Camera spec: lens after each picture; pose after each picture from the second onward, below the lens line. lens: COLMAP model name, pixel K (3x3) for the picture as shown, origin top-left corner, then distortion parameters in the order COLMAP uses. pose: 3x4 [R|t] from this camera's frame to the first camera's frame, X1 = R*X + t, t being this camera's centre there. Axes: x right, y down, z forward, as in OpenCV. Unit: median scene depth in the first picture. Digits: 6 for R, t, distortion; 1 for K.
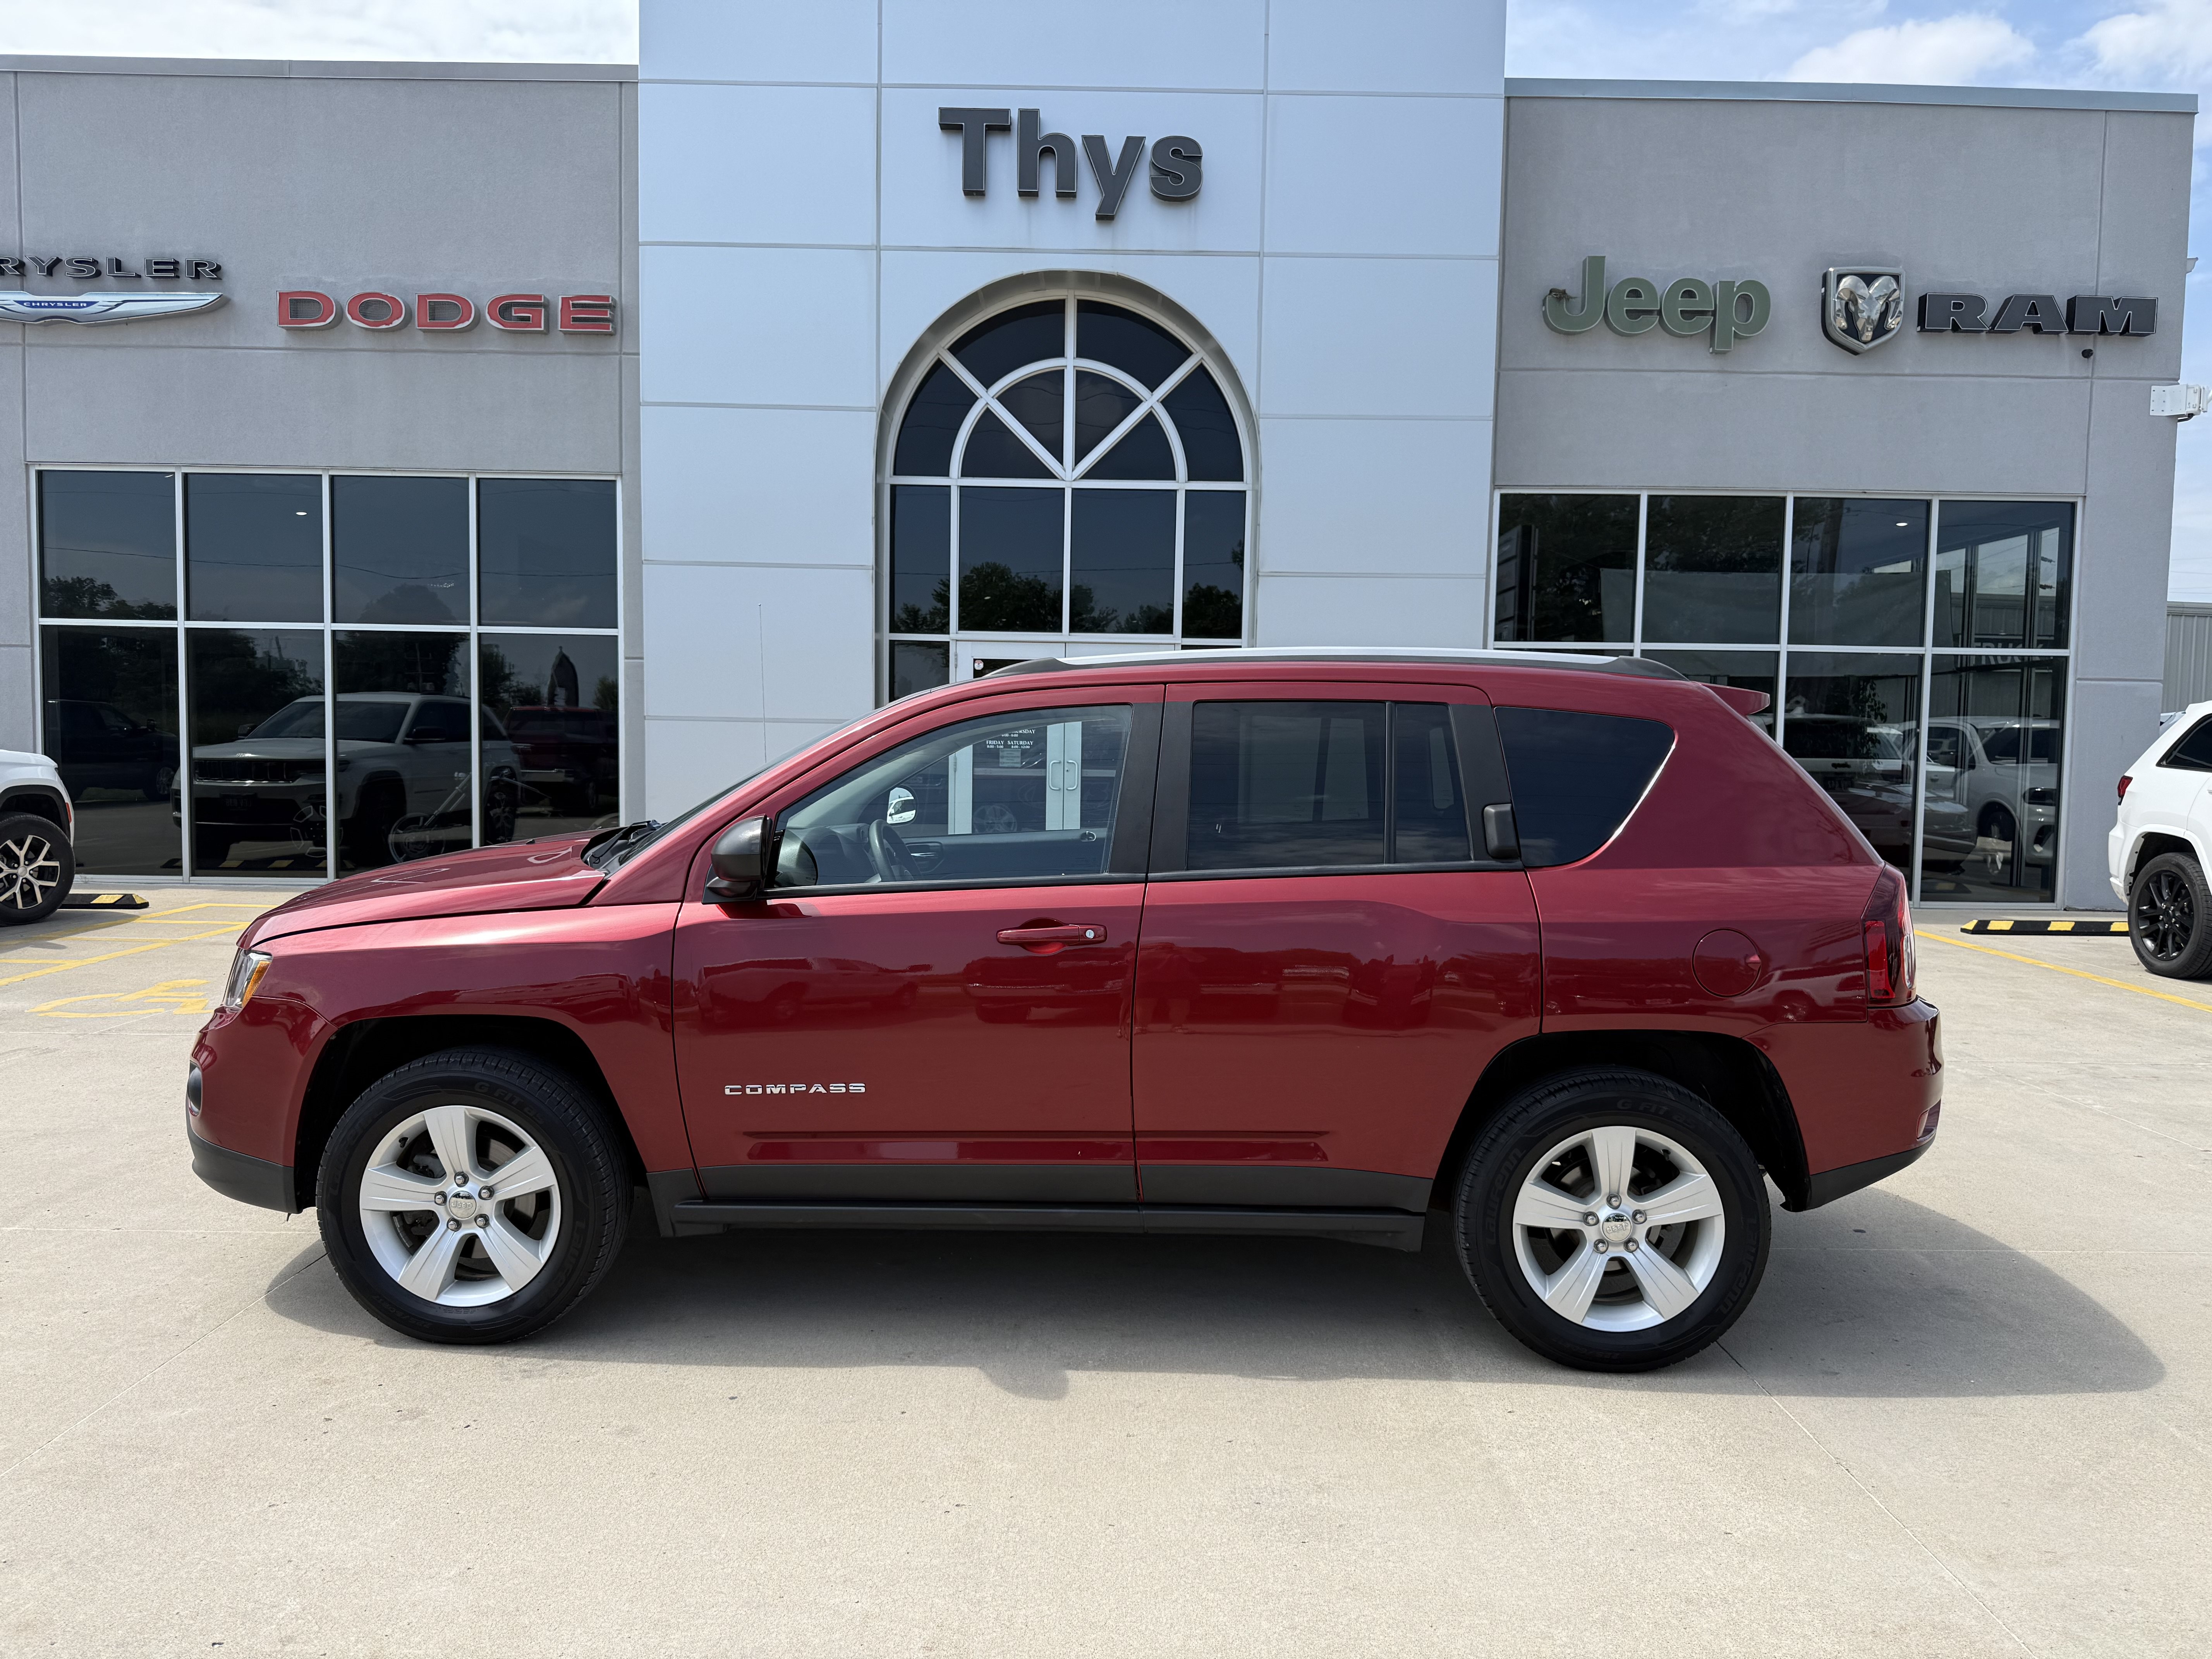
lens RADIAL K [[1597.1, 0, 1118.5], [0, 1597.1, 841.1], [0, 0, 1]] dist [0.026987, -0.025326]
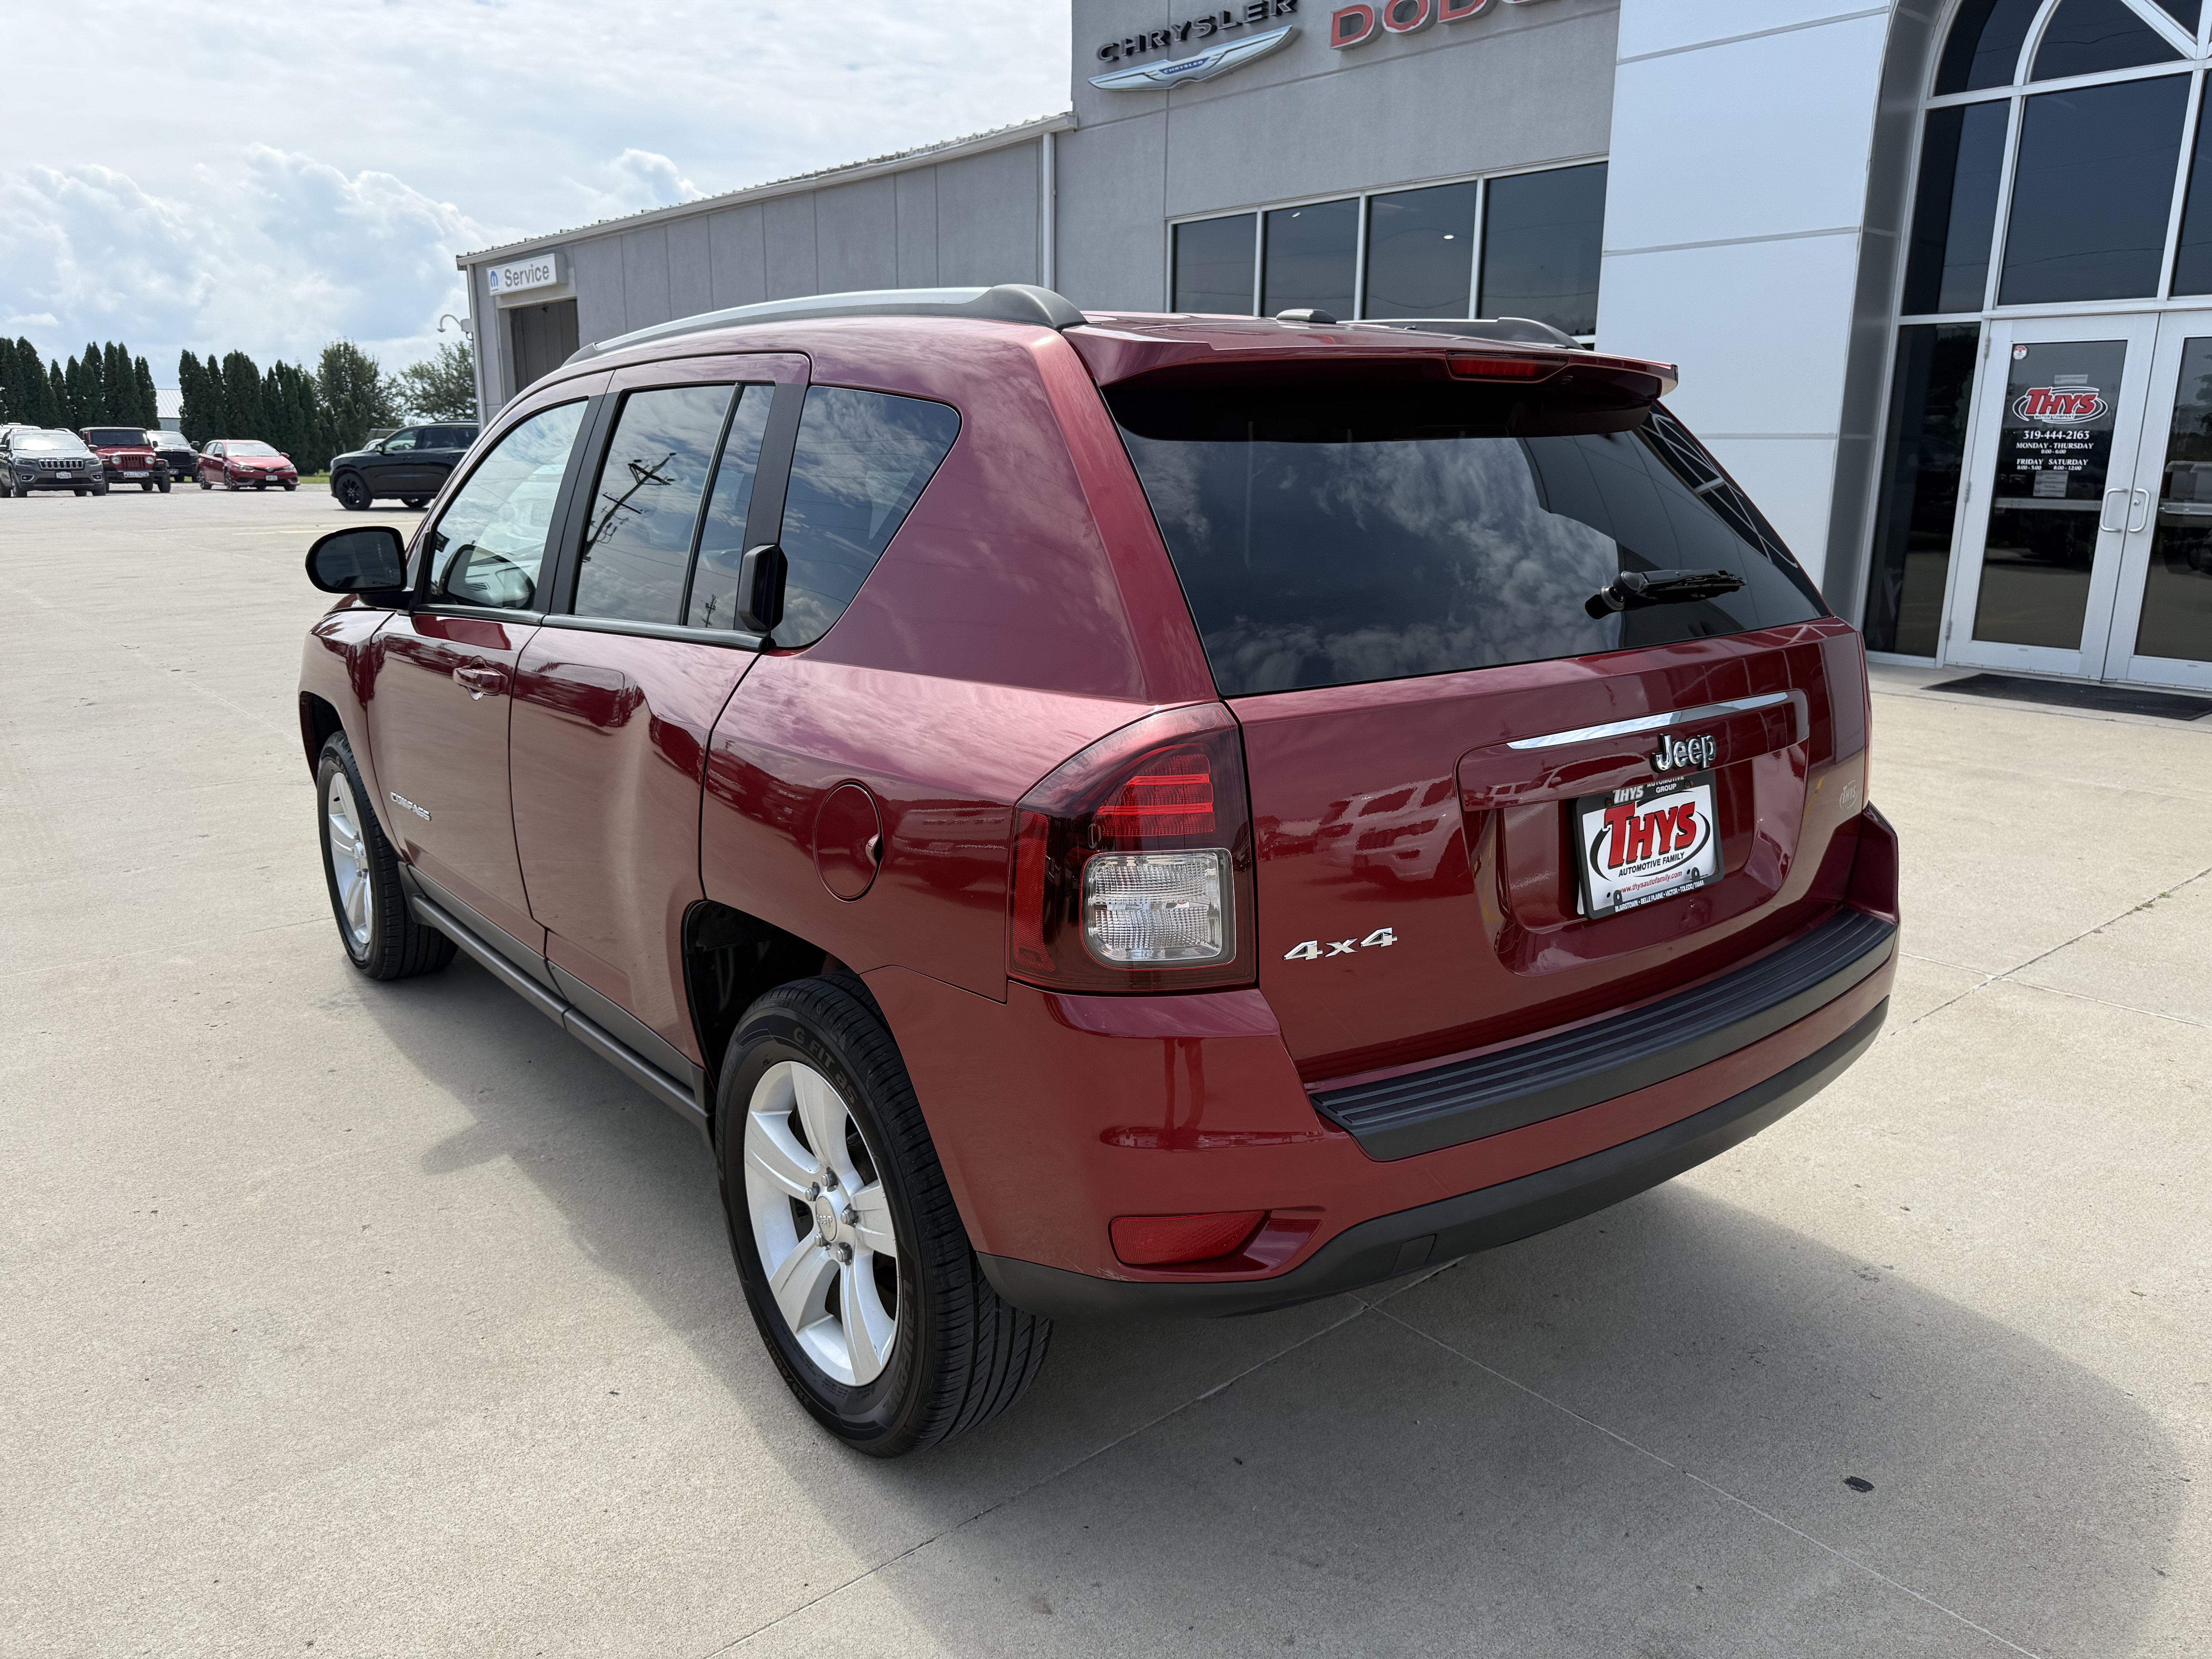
lens RADIAL K [[1597.1, 0, 1118.5], [0, 1597.1, 841.1], [0, 0, 1]] dist [0.026987, -0.025326]
pose [[0.630328, 0.177146, -0.755848, 0.254885], [-0.048102, 0.980659, 0.189720, -0.011771], [0.774838, -0.083228, 0.626658, 0.209632]]
